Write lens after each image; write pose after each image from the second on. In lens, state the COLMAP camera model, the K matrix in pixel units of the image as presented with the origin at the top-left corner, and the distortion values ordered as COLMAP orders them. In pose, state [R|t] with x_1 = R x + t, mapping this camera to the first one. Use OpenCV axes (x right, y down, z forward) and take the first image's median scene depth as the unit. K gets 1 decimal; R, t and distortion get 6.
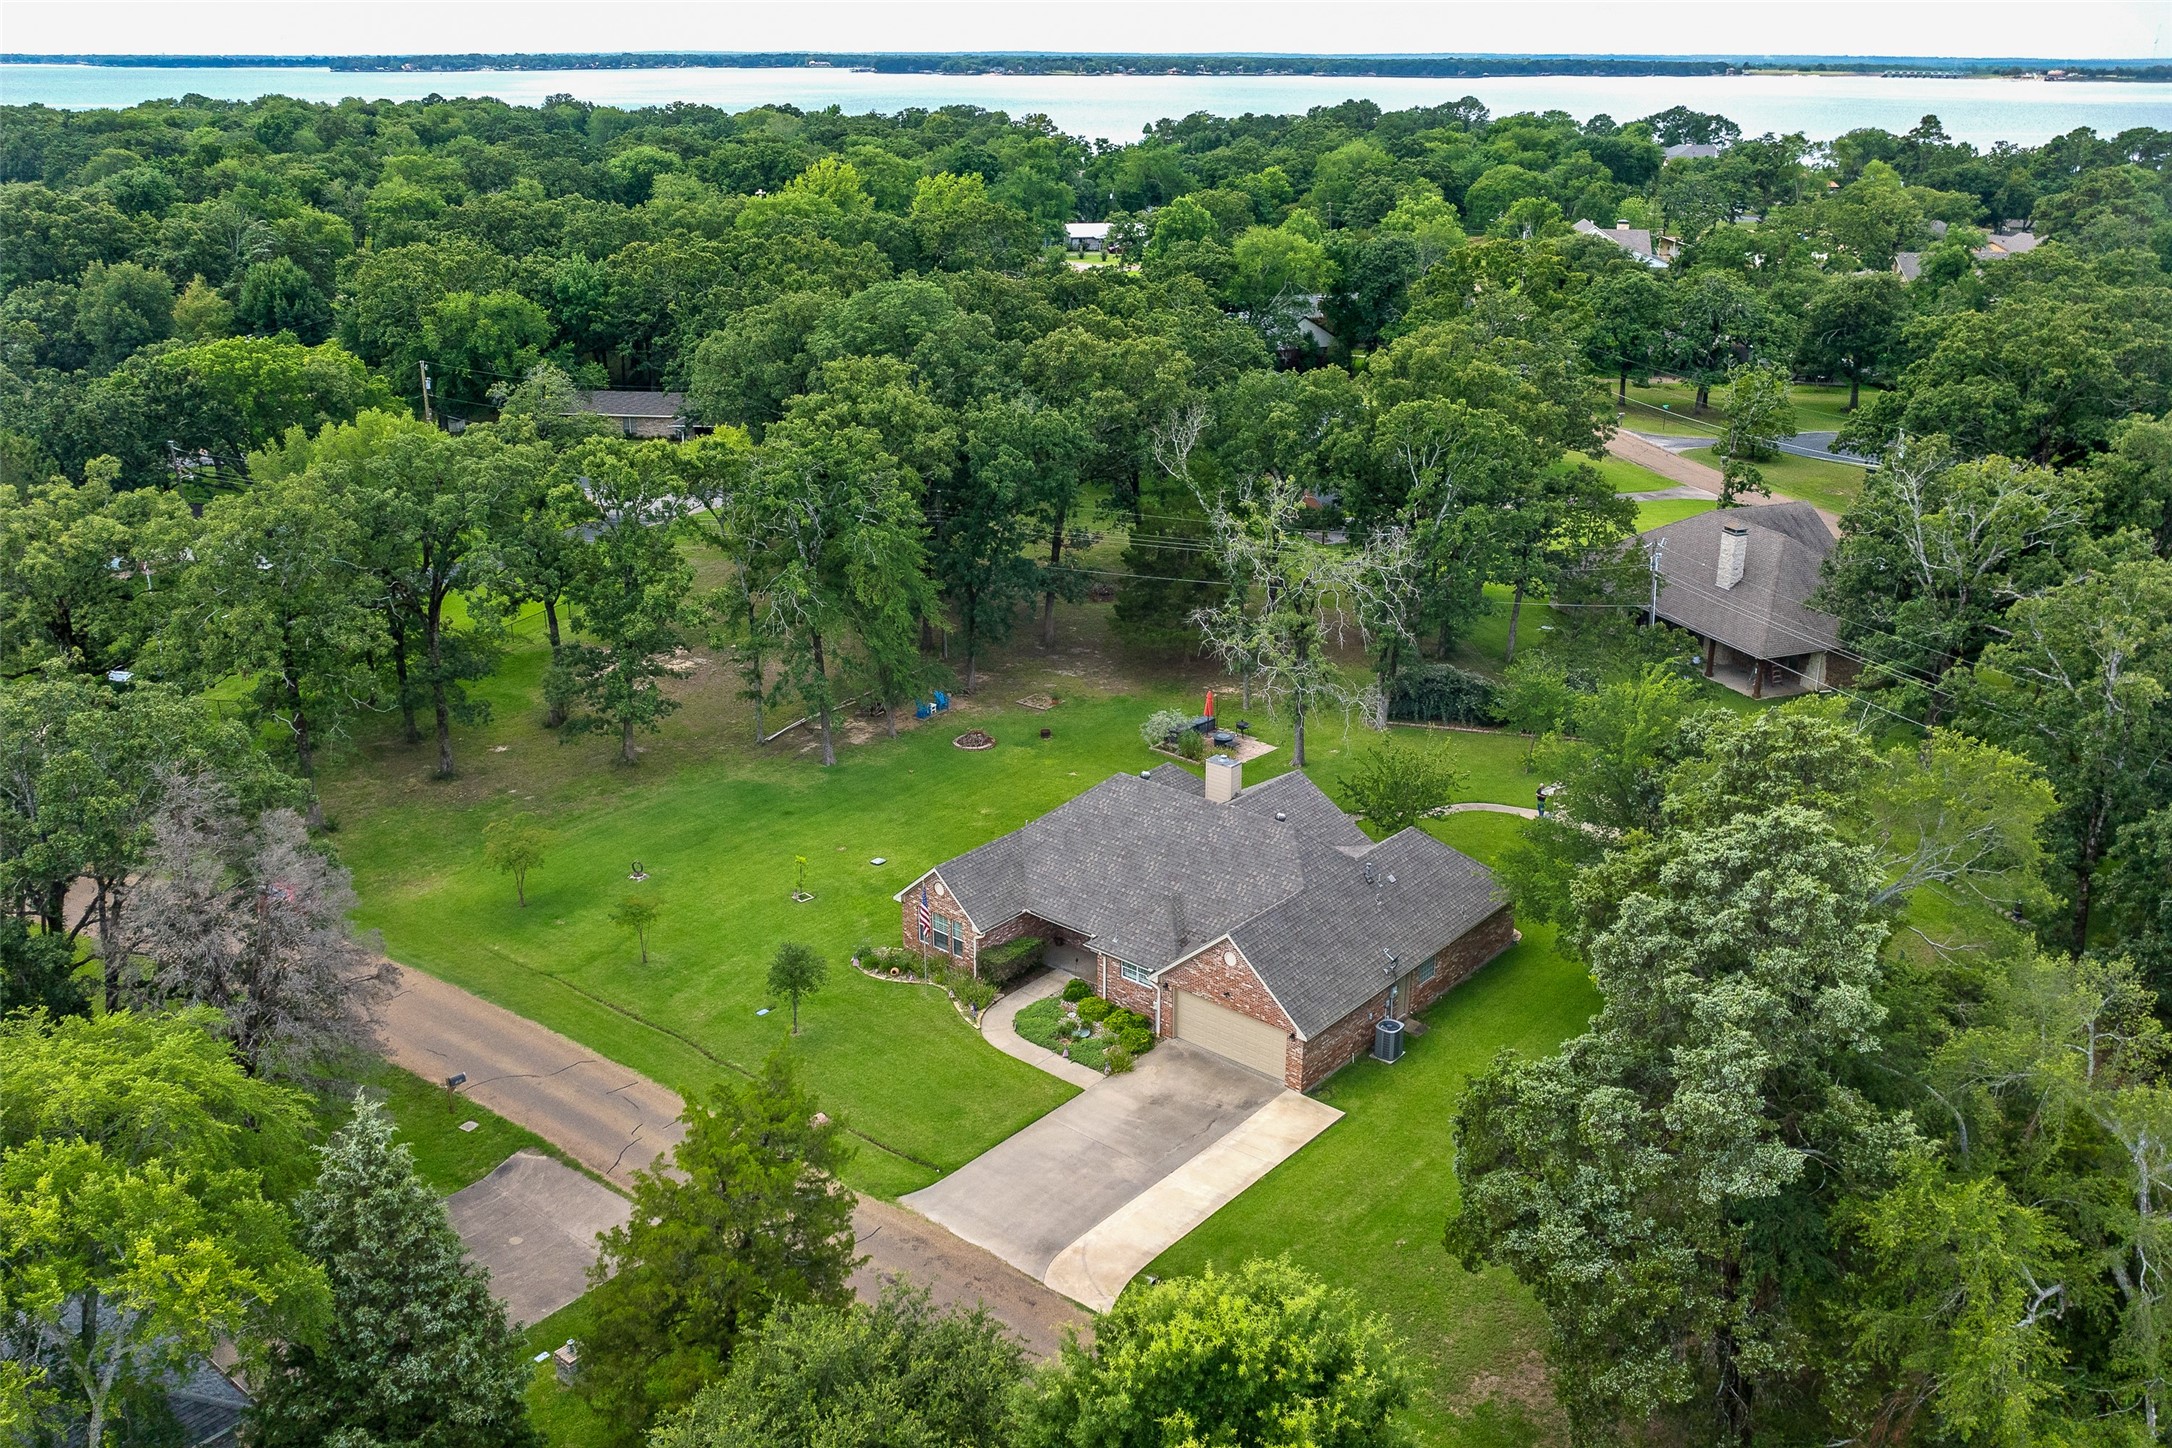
lens RADIAL K [[1848.4, 0, 1086.0], [0, 1848.4, 724.0], [0, 0, 1]] dist [0.007784, -0.121334]
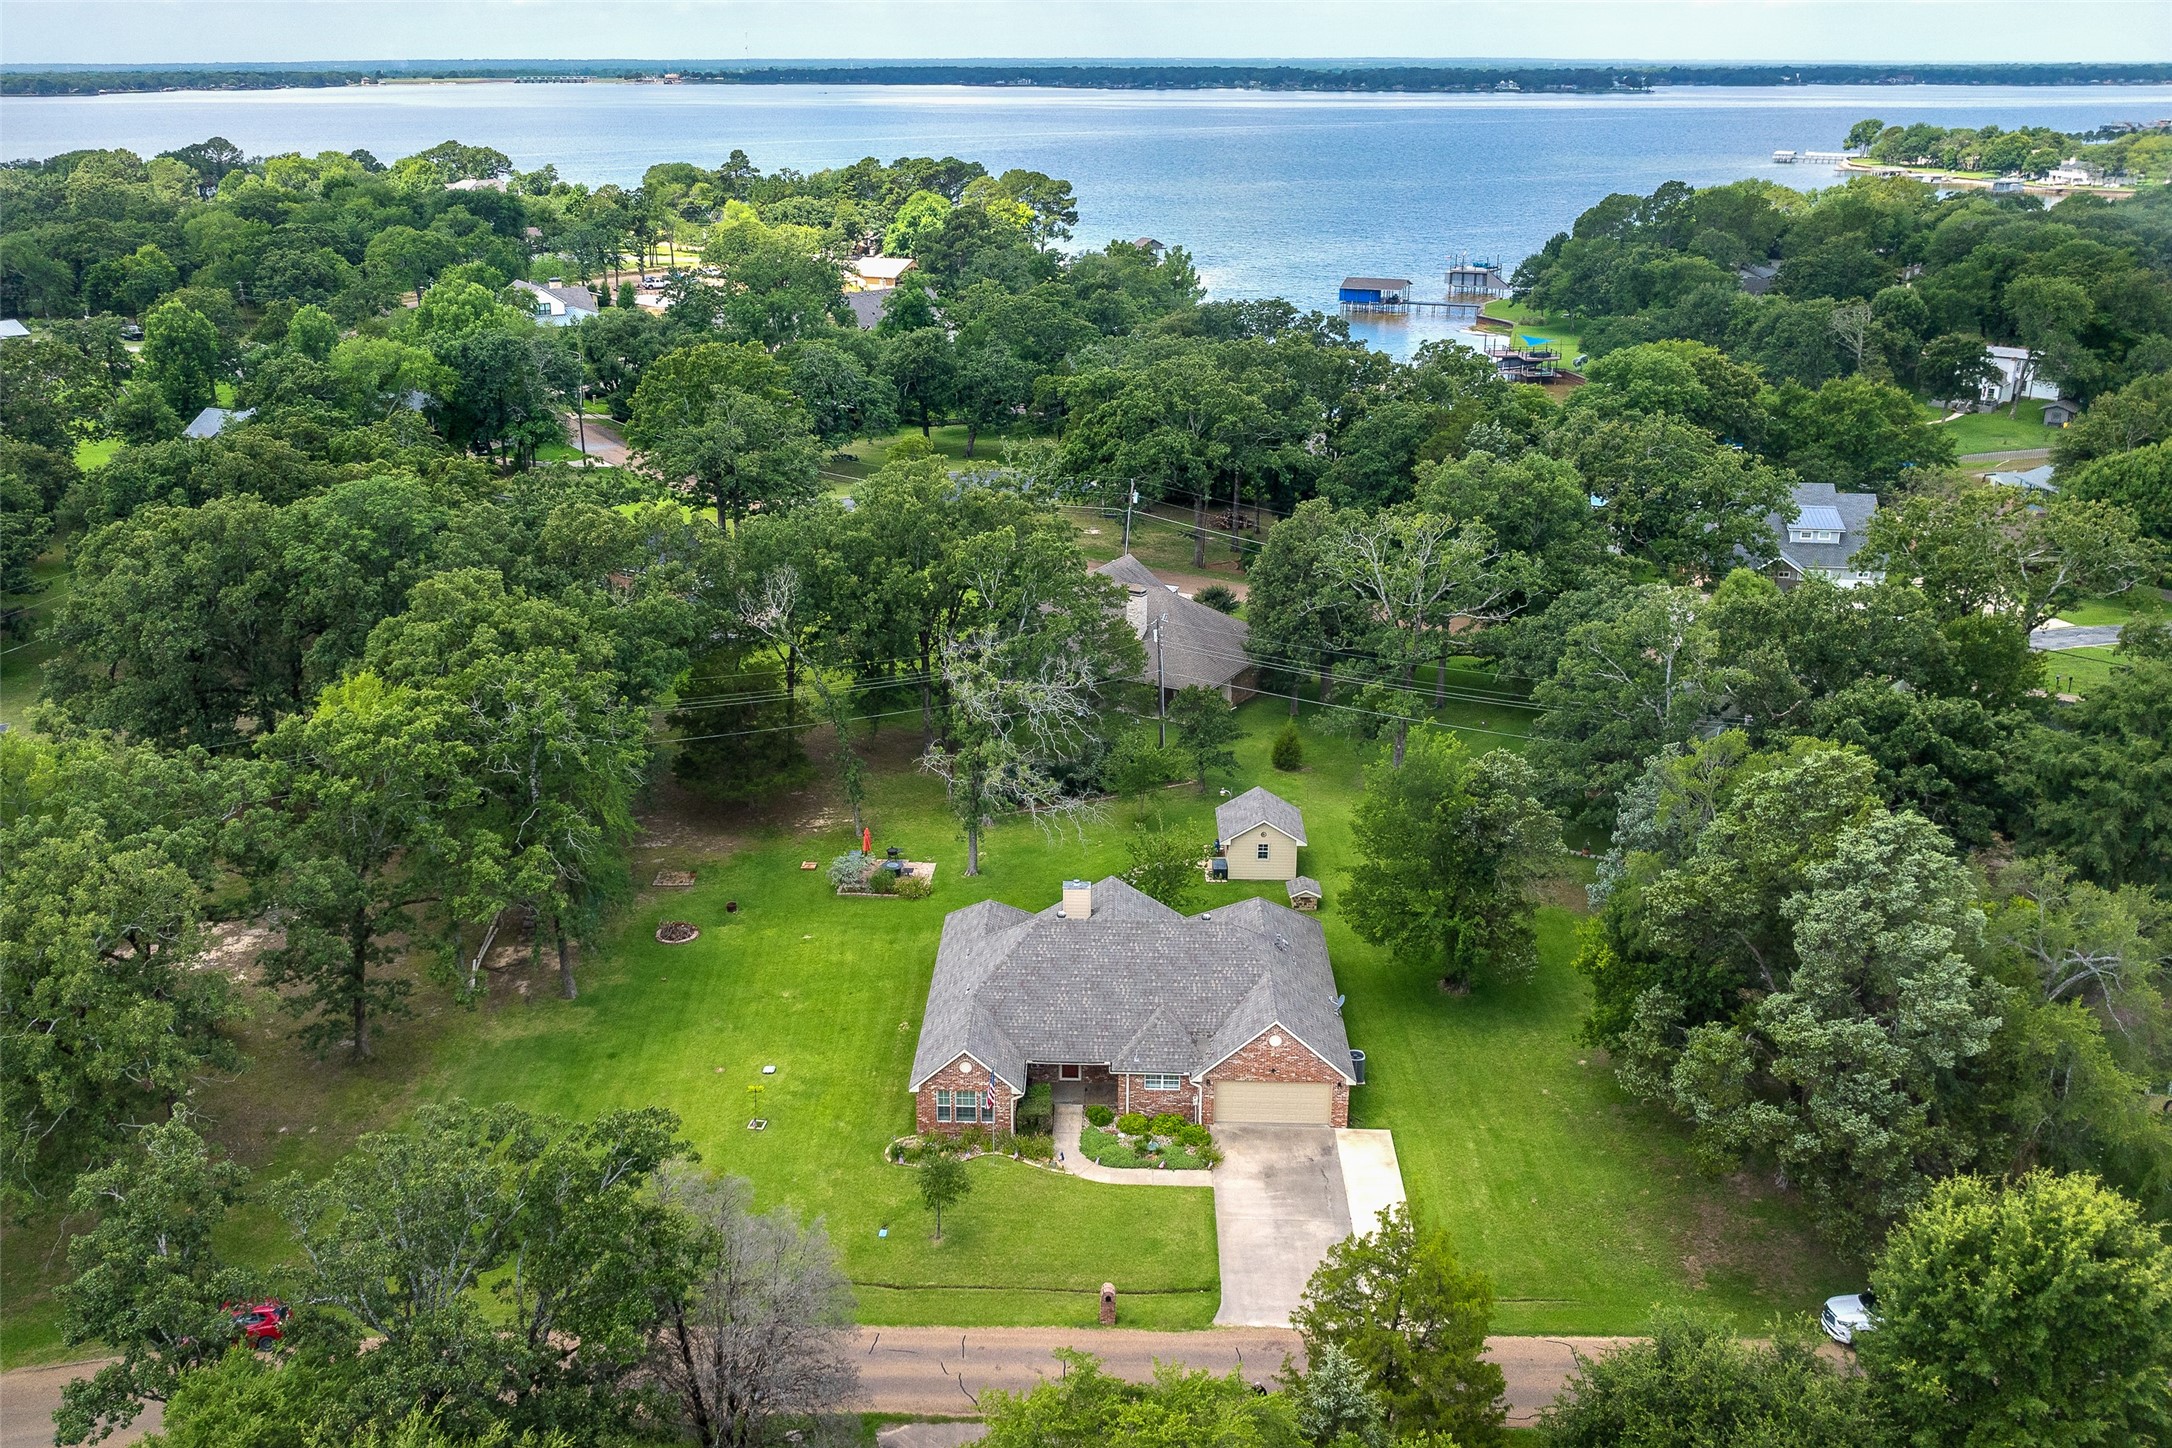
lens RADIAL K [[1848.4, 0, 1086.0], [0, 1848.4, 724.0], [0, 0, 1]] dist [0.007784, -0.121334]
pose [[0.786077, -0.206630, 0.582570, -0.688757], [0.210032, 0.975684, 0.062662, -0.180495], [-0.581352, 0.073101, 0.810362, 0.071264]]
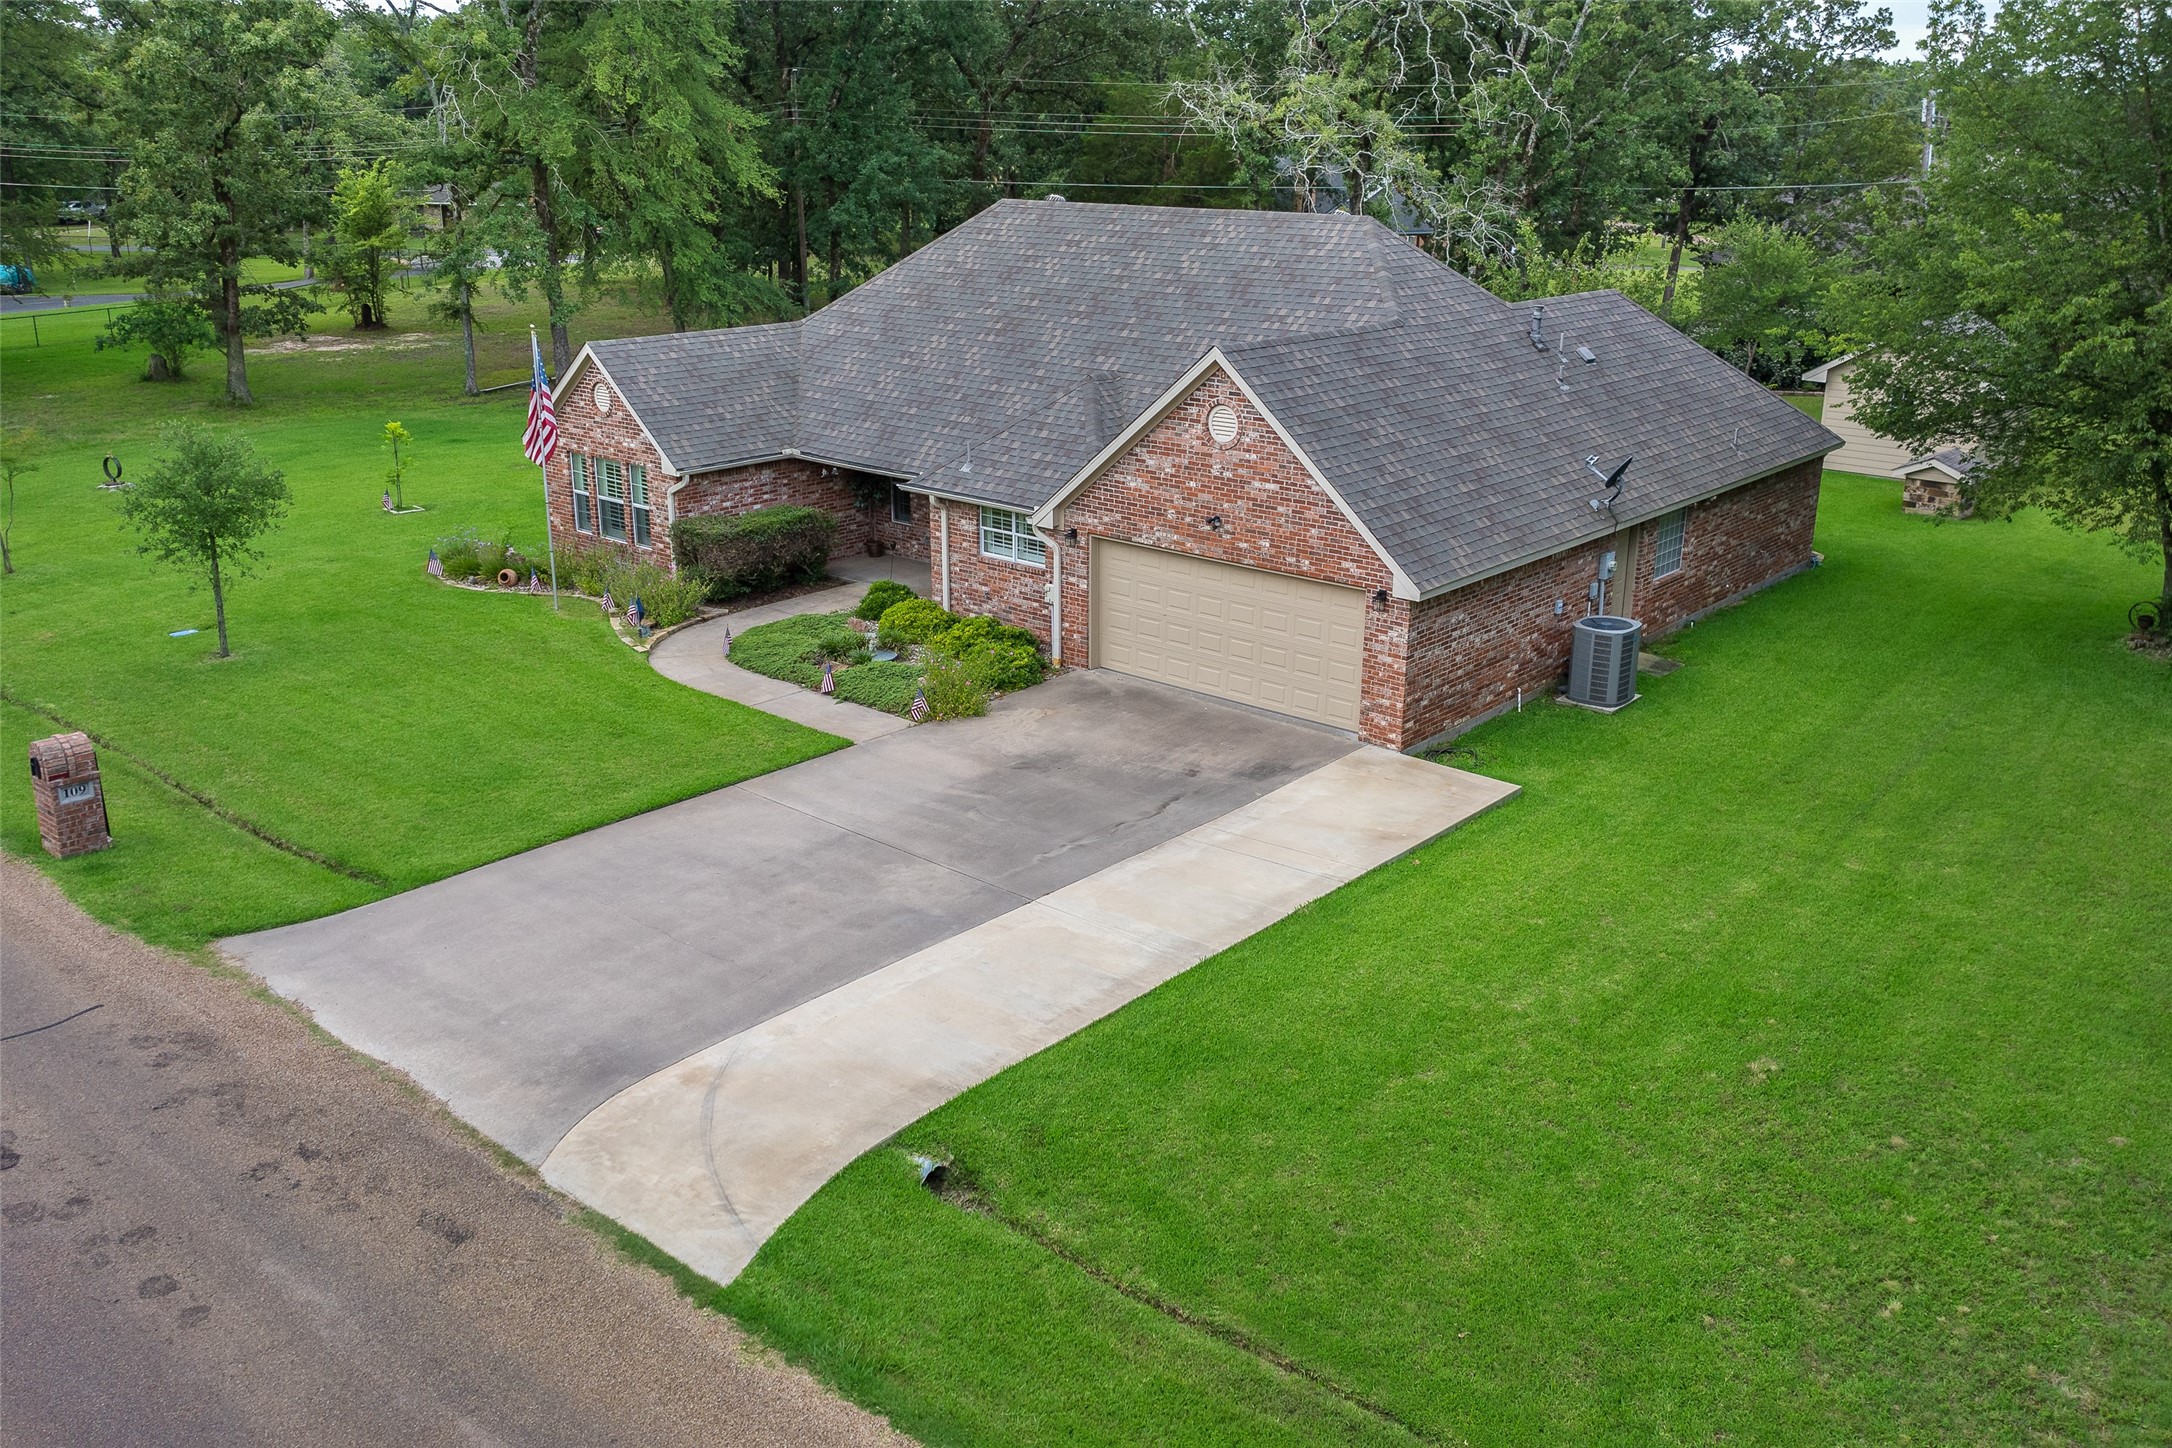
lens RADIAL K [[1848.4, 0, 1086.0], [0, 1848.4, 724.0], [0, 0, 1]] dist [0.007784, -0.121334]
pose [[0.999943, 0.008111, -0.006968, 0.051838], [-0.008245, 0.999778, -0.019368, 0.200884], [0.006809, 0.019424, 0.999788, 0.602763]]
